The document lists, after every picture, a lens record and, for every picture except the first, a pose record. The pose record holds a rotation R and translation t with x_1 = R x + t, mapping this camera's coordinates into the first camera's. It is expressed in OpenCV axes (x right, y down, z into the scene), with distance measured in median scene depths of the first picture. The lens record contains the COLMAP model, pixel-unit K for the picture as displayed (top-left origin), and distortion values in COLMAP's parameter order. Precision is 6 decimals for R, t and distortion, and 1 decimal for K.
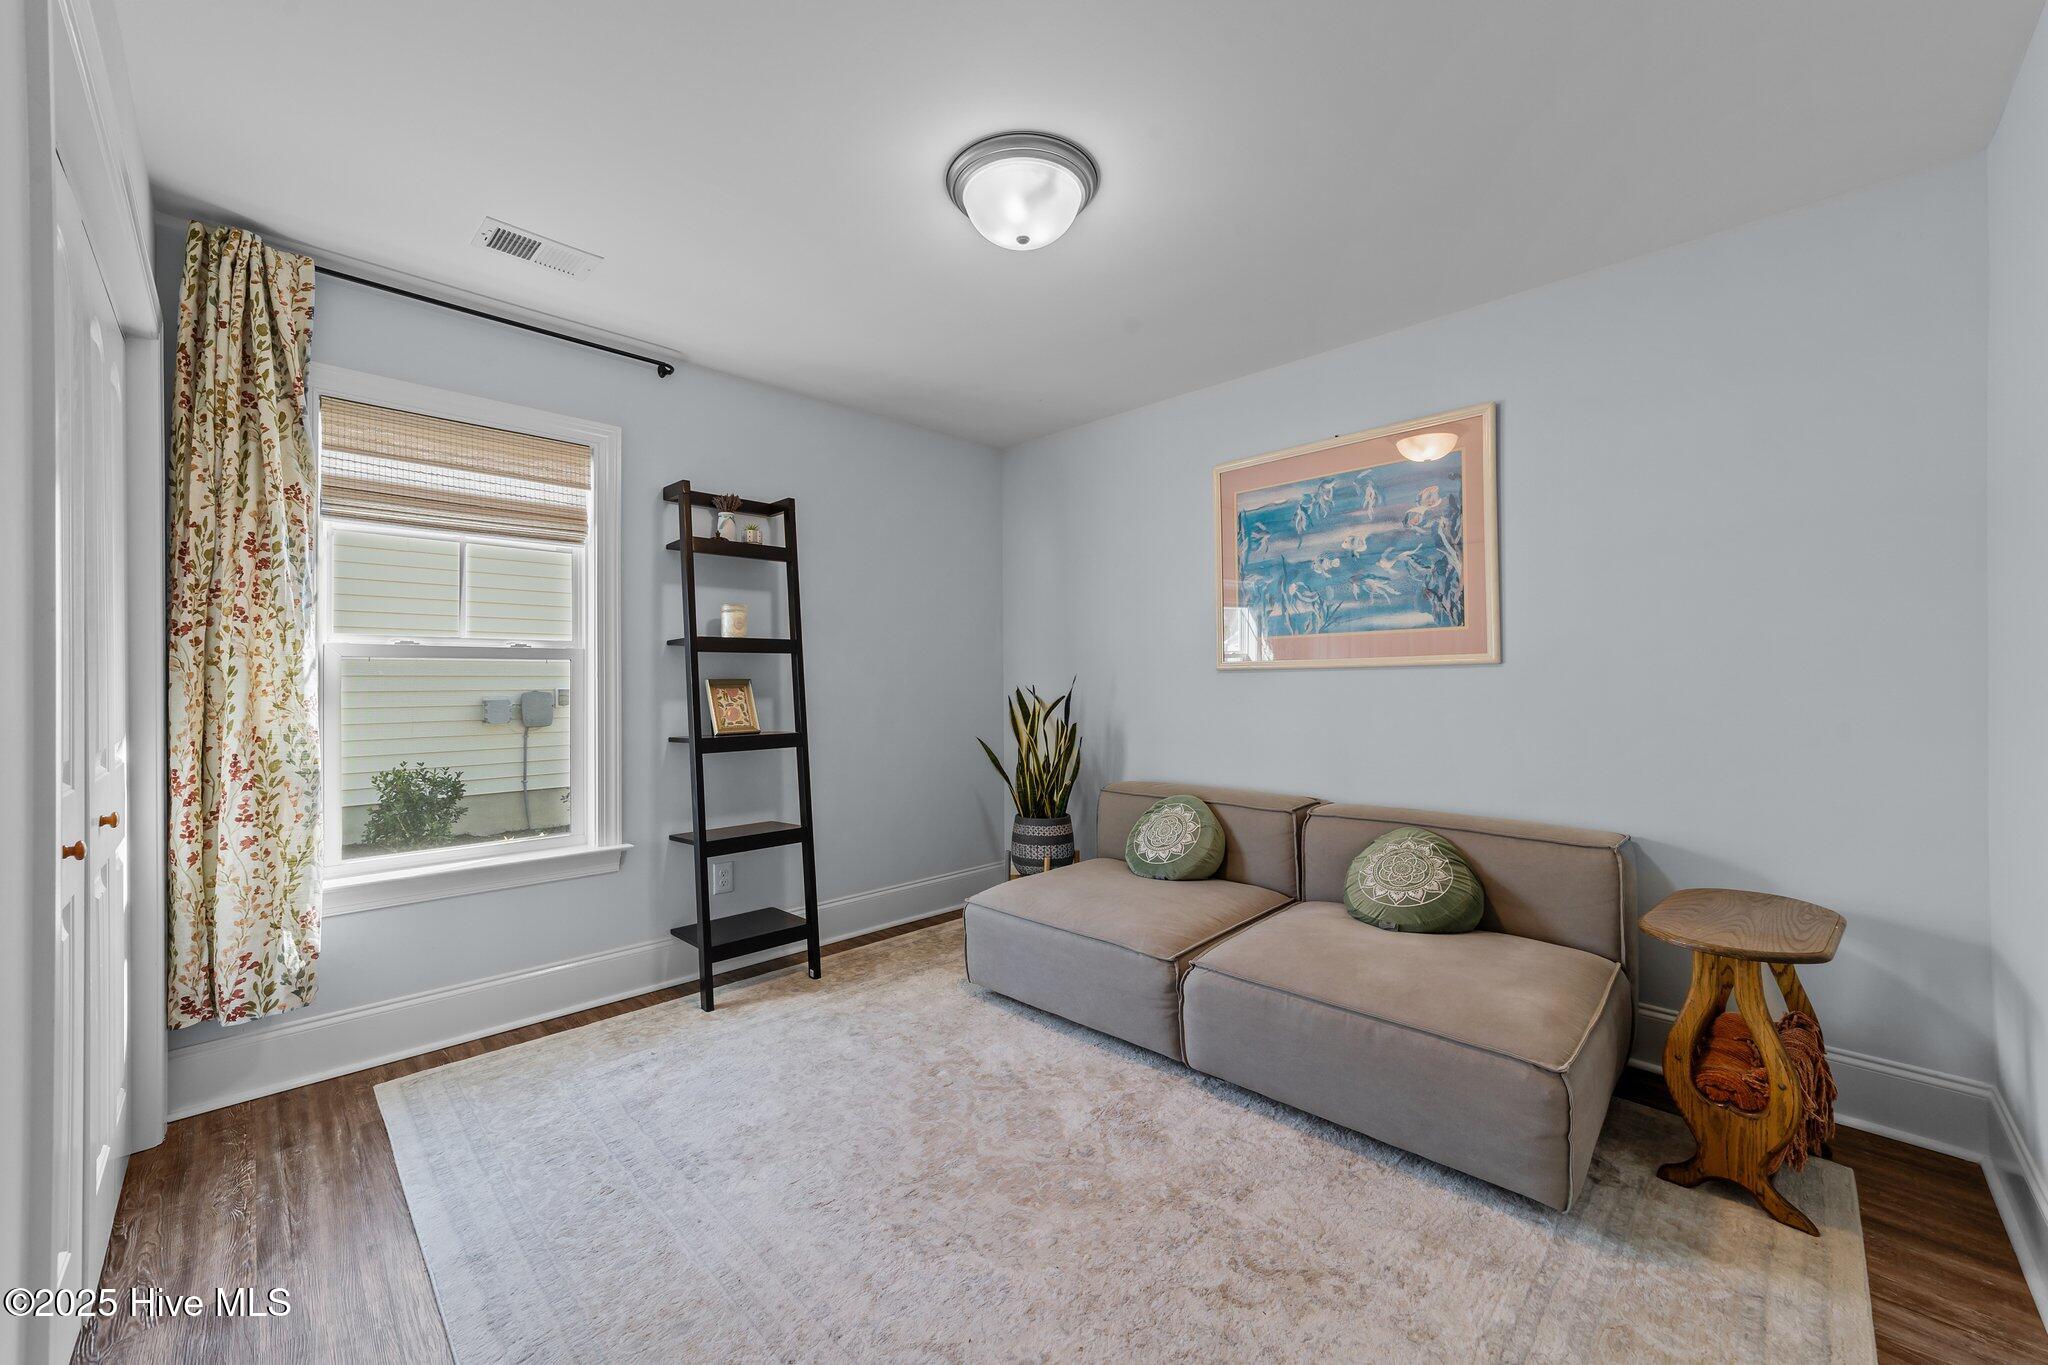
lens RADIAL K [[781.4, 0, 1024.0], [0, 781.4, 682.5], [0, 0, 1]] dist [-0.000251, -0.000030]
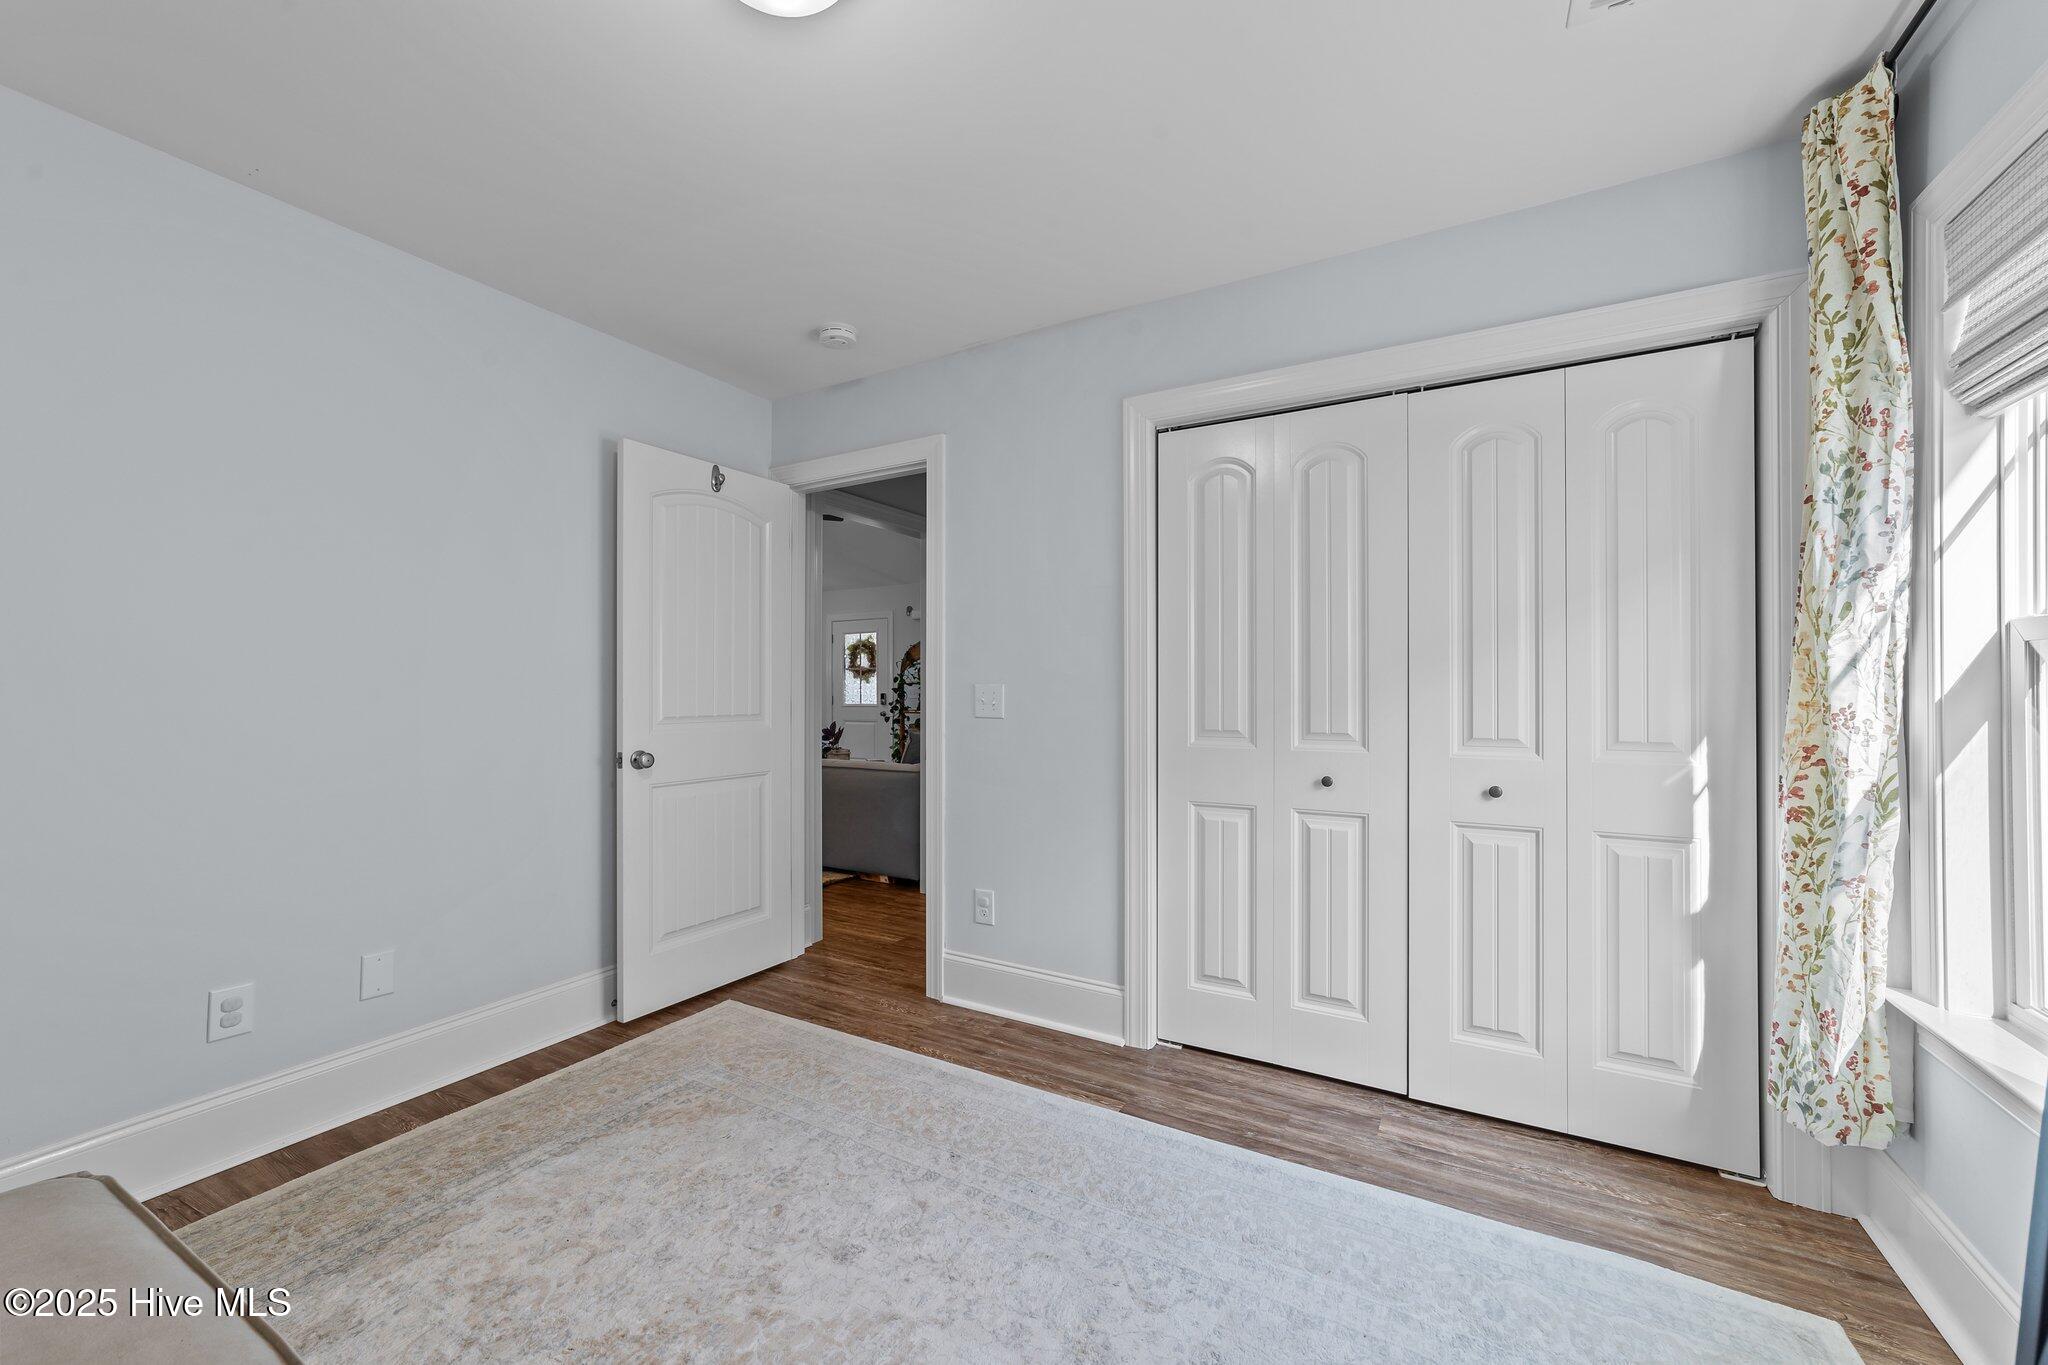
lens RADIAL K [[781.4, 0, 1024.0], [0, 781.4, 682.5], [0, 0, 1]] dist [-0.000251, -0.000030]
pose [[-0.964986, 0.004086, -0.262269, -0.029244], [0.005769, 0.999967, -0.005646, -0.005328], [0.262237, -0.006962, -0.964978, 1.532038]]
